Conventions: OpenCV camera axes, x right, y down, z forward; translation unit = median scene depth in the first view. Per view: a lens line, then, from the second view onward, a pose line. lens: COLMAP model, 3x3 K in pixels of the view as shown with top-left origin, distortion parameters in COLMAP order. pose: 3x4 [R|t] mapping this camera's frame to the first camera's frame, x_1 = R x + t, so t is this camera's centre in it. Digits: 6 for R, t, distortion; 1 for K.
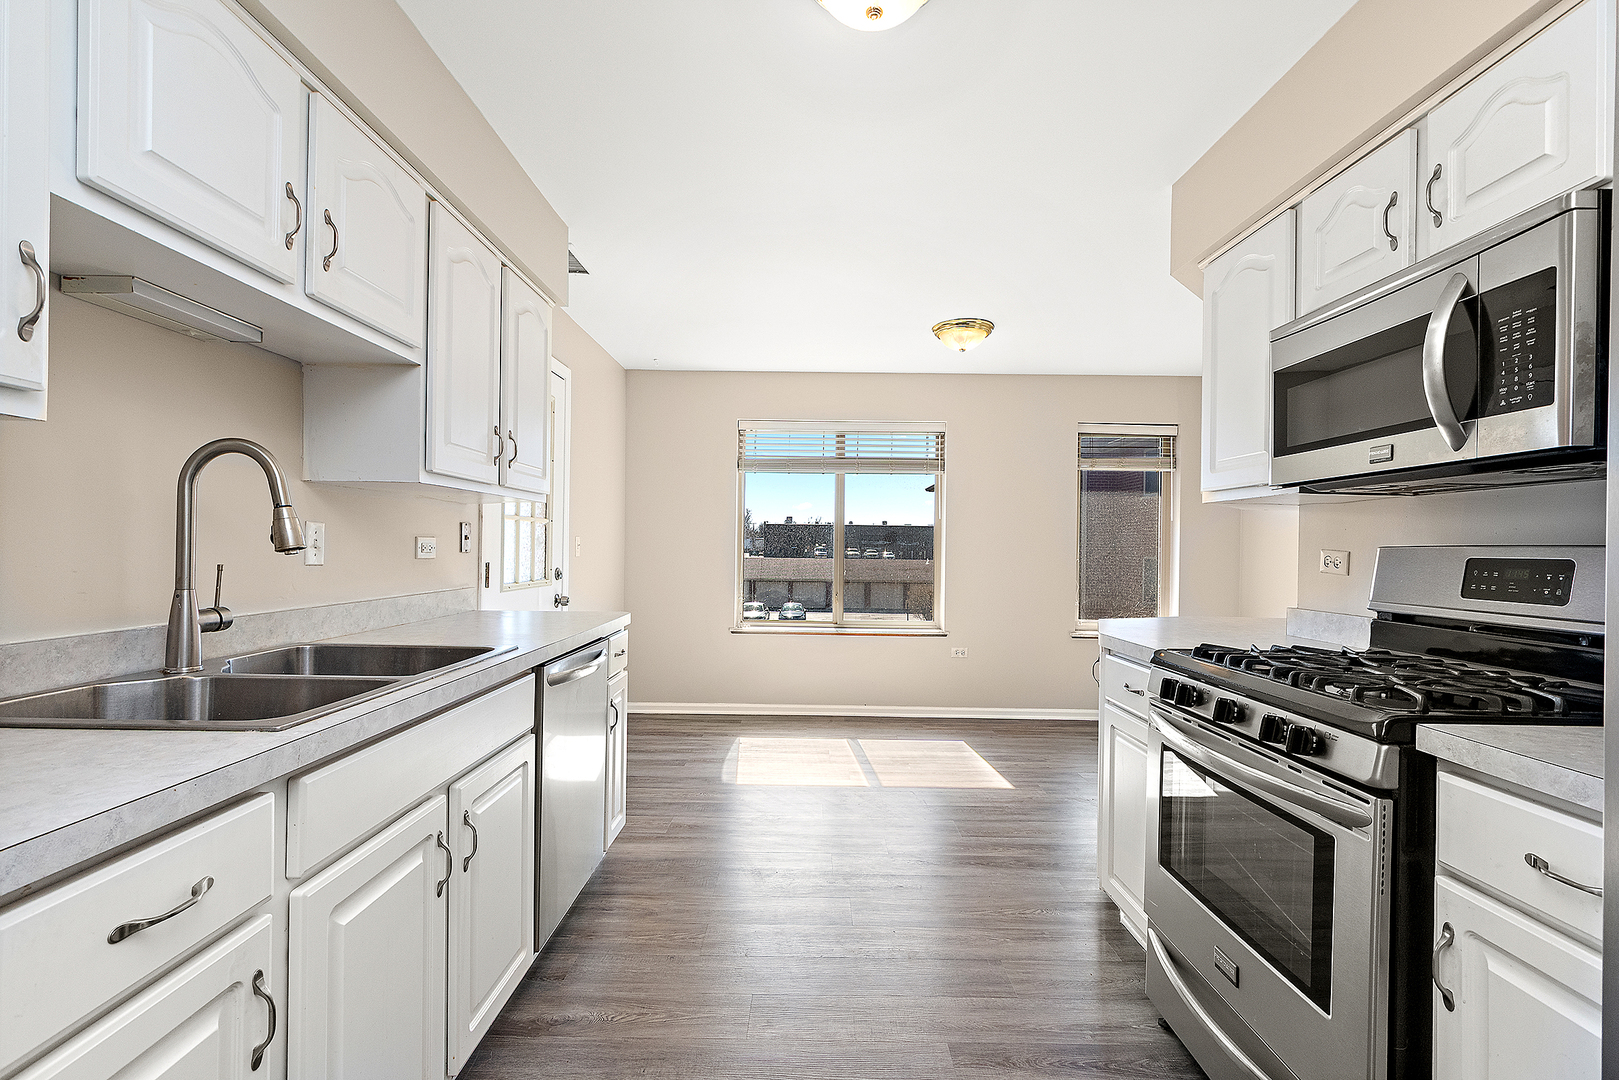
lens RADIAL K [[731.3, 0, 807.1], [0, 731.3, 534.9], [0, 0, 1]] dist [-0.002727, -0.000330]
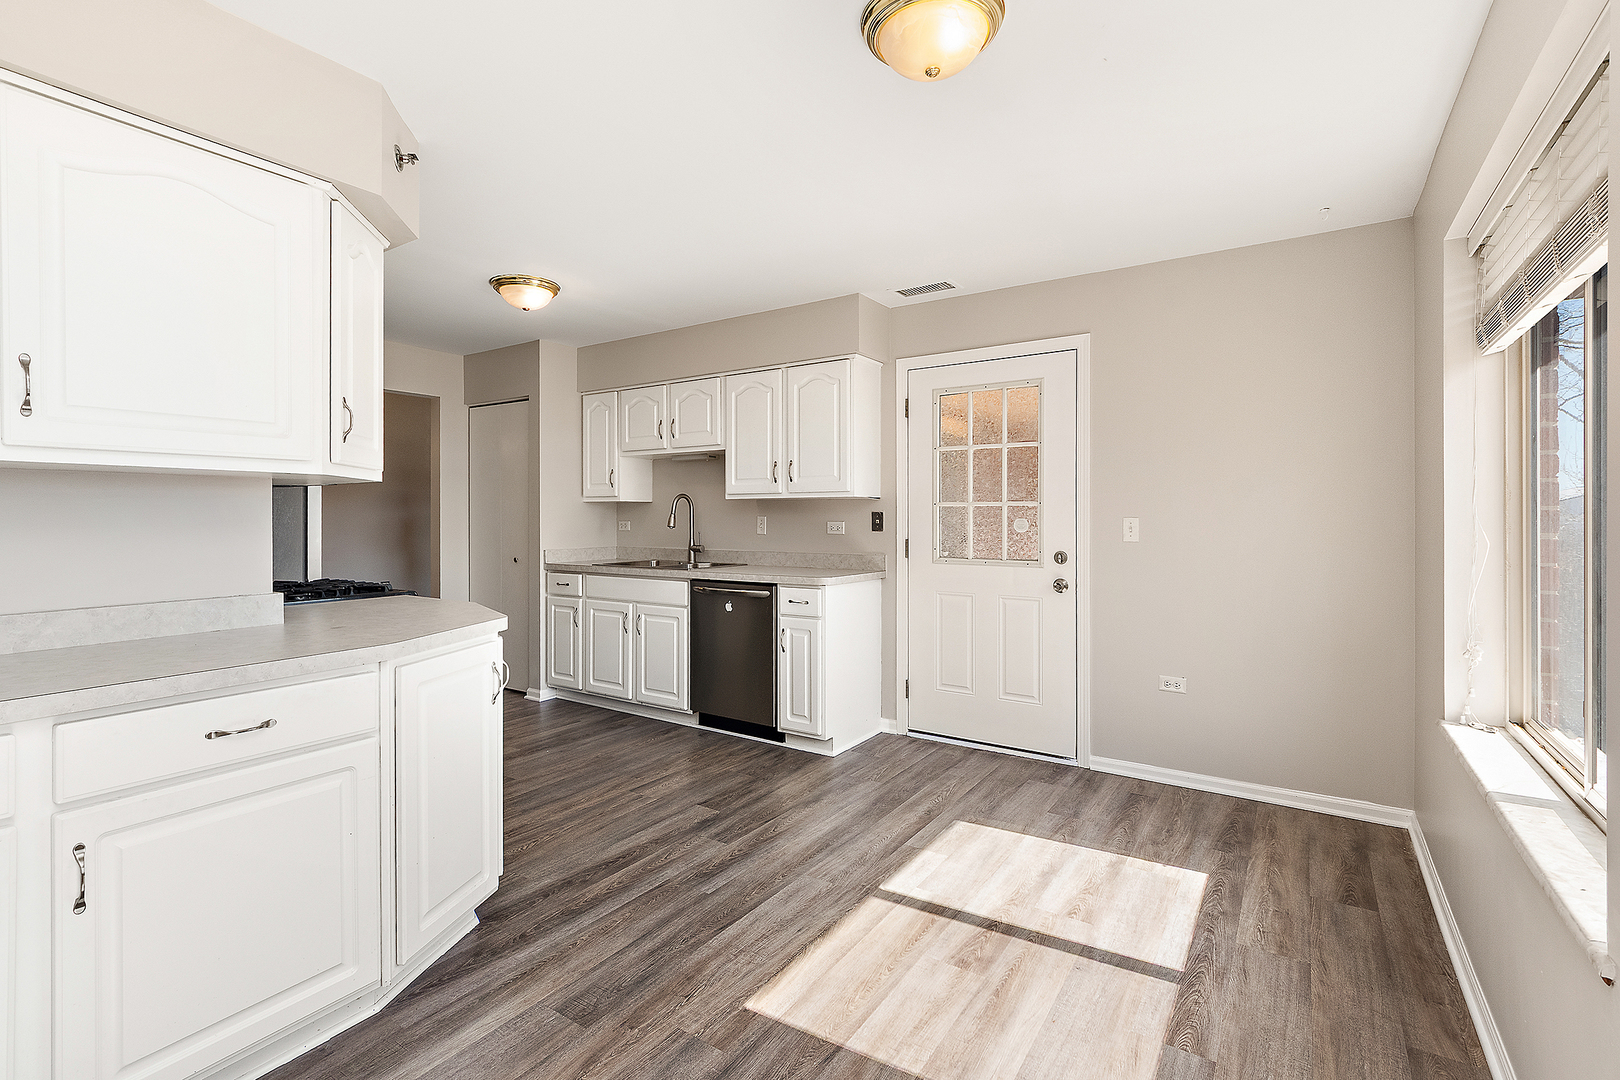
lens RADIAL K [[731.4, 0, 807.2], [0, 731.4, 518.3], [0, 0, 1]] dist [0.000810, -0.000103]
pose [[-0.542528, -0.016188, -0.839882, 0.497979], [0.000872, 0.999803, -0.019833, 0.014110], [0.840037, -0.011492, -0.542407, 0.954435]]
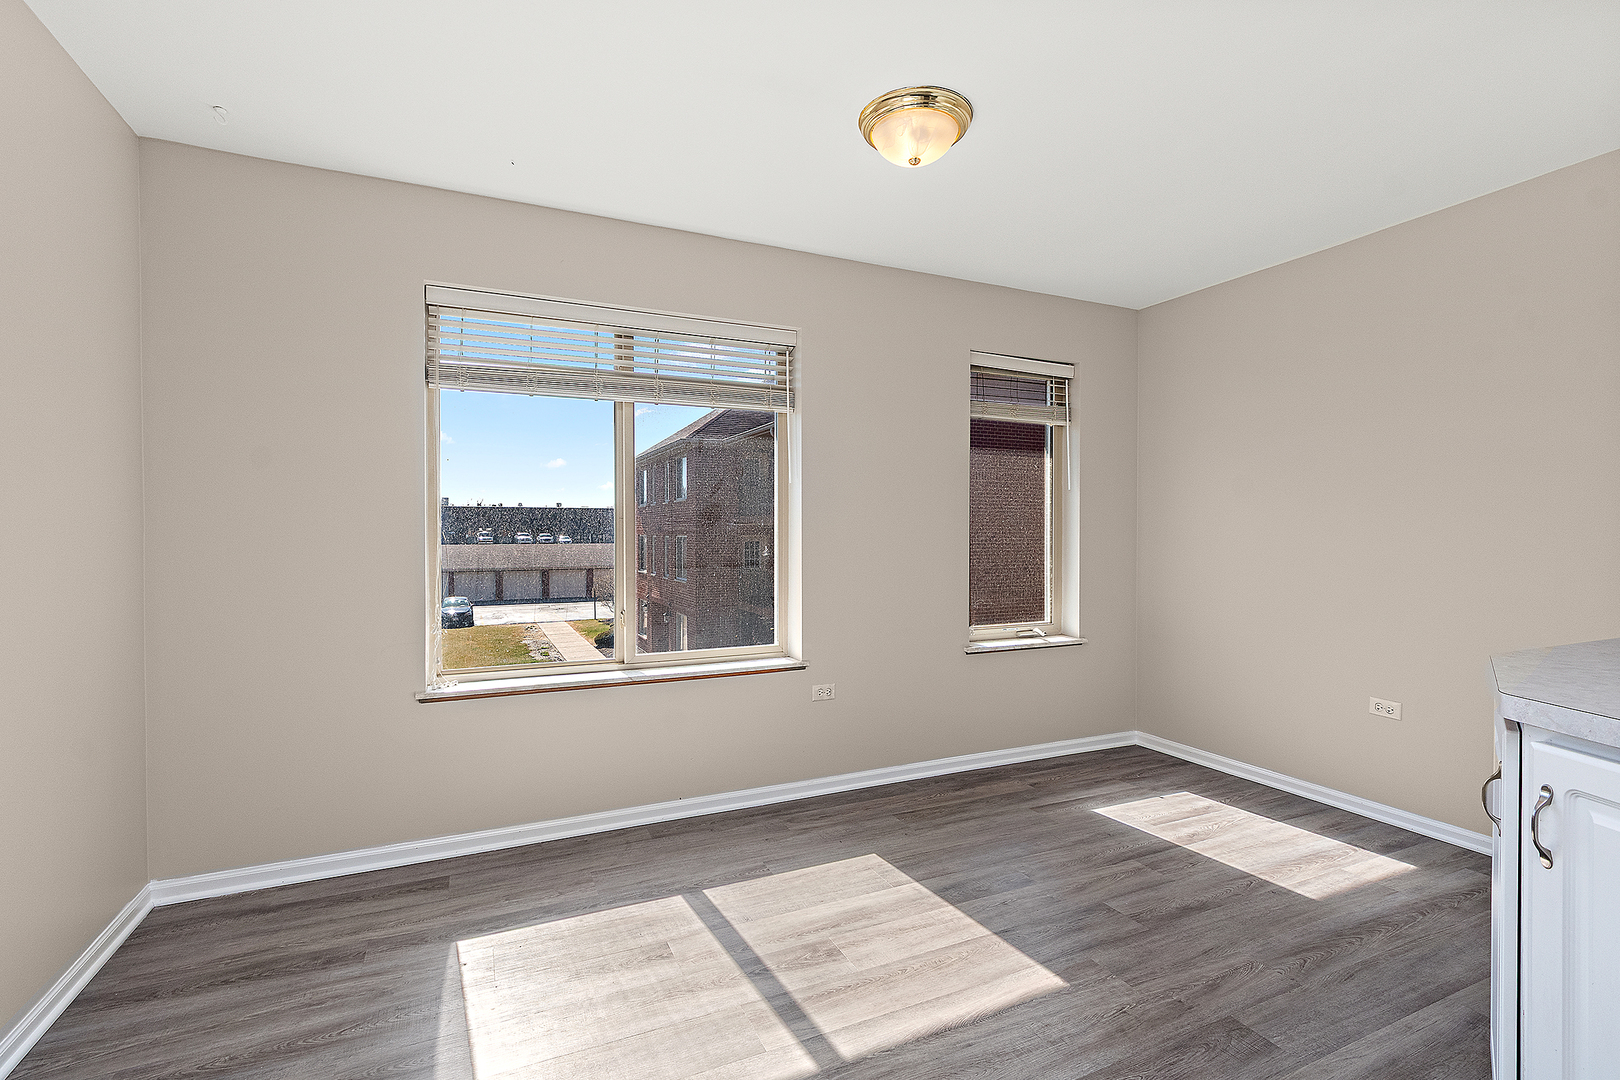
lens RADIAL K [[731.7, 0, 807.6], [0, 731.7, 534.9], [0, 0, 1]] dist [-0.002727, -0.000330]
pose [[0.905724, -0.019445, 0.423422, -0.074511], [0.009132, 0.999611, 0.026371, 0.006135], [-0.423770, -0.020018, 0.905549, 0.443113]]
